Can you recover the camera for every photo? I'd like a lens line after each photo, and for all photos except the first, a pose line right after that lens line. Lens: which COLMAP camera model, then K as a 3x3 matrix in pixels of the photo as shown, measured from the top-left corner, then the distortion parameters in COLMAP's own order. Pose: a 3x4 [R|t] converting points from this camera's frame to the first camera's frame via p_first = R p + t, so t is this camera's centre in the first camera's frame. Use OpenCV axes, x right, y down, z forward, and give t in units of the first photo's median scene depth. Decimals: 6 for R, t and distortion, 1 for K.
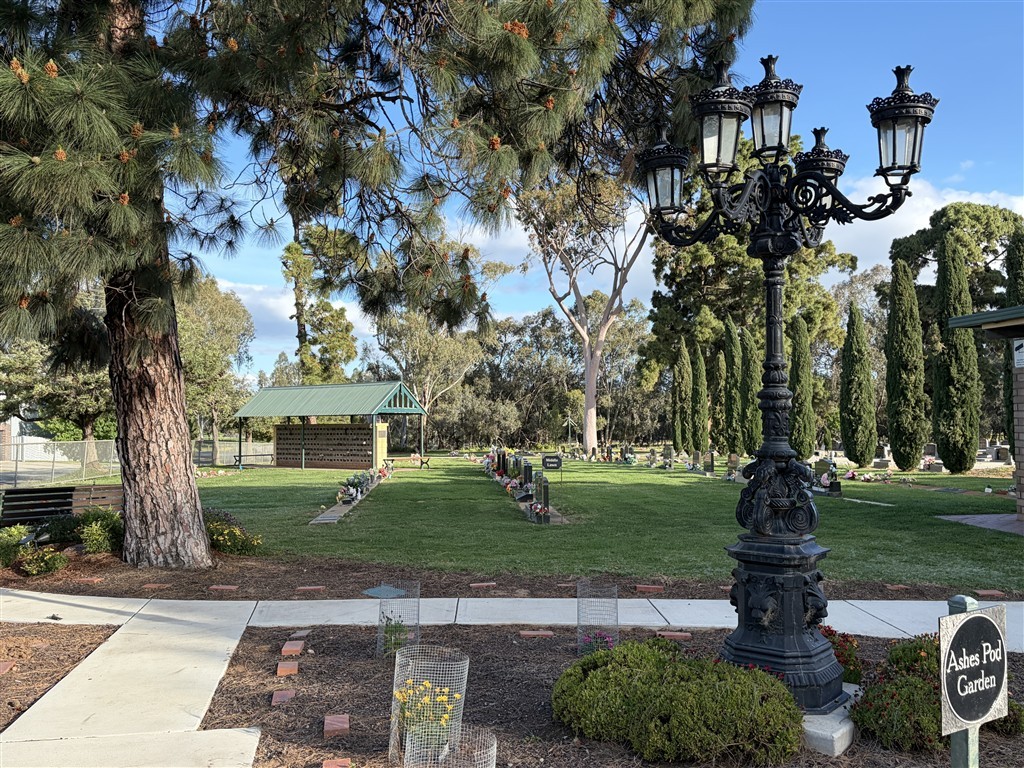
lens RADIAL K [[914.0, 0, 512.8], [0, 914.0, 382.3], [0, 0, 1]] dist [0.049781, -0.048856]
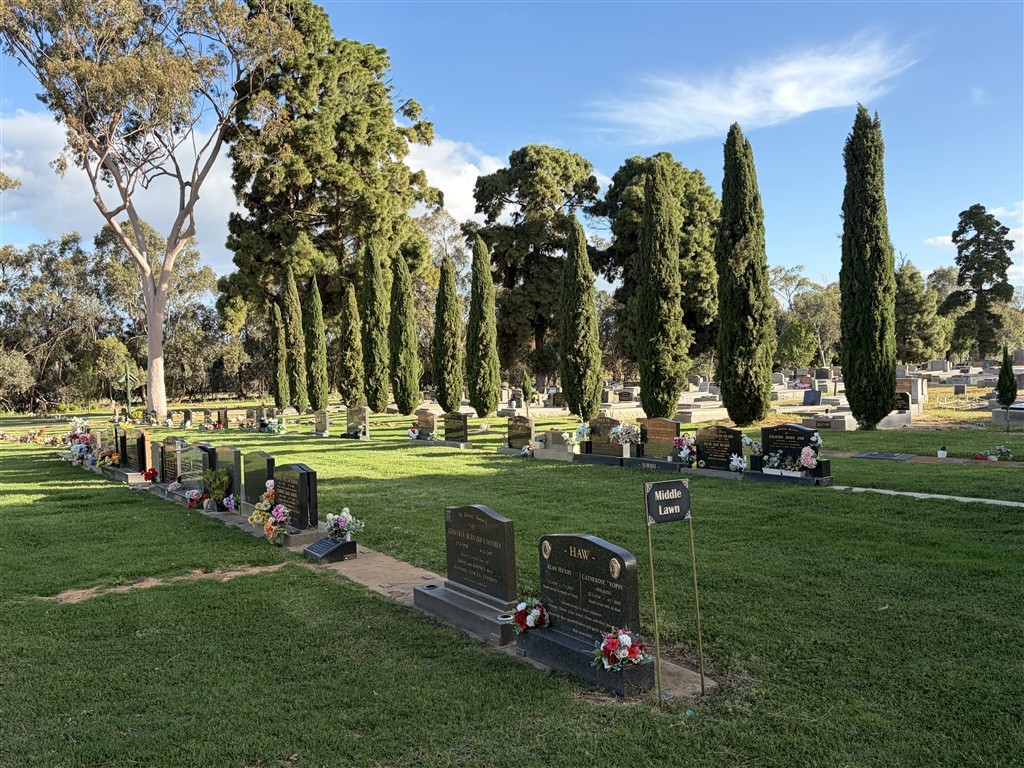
lens RADIAL K [[914.0, 0, 512.2], [0, 914.0, 380.9], [0, 0, 1]] dist [0.049781, -0.048856]
pose [[0.871003, -0.031267, 0.490282, -0.035466], [0.004822, 0.998469, 0.055109, 0.005926], [-0.491254, -0.045636, 0.869820, 0.162351]]
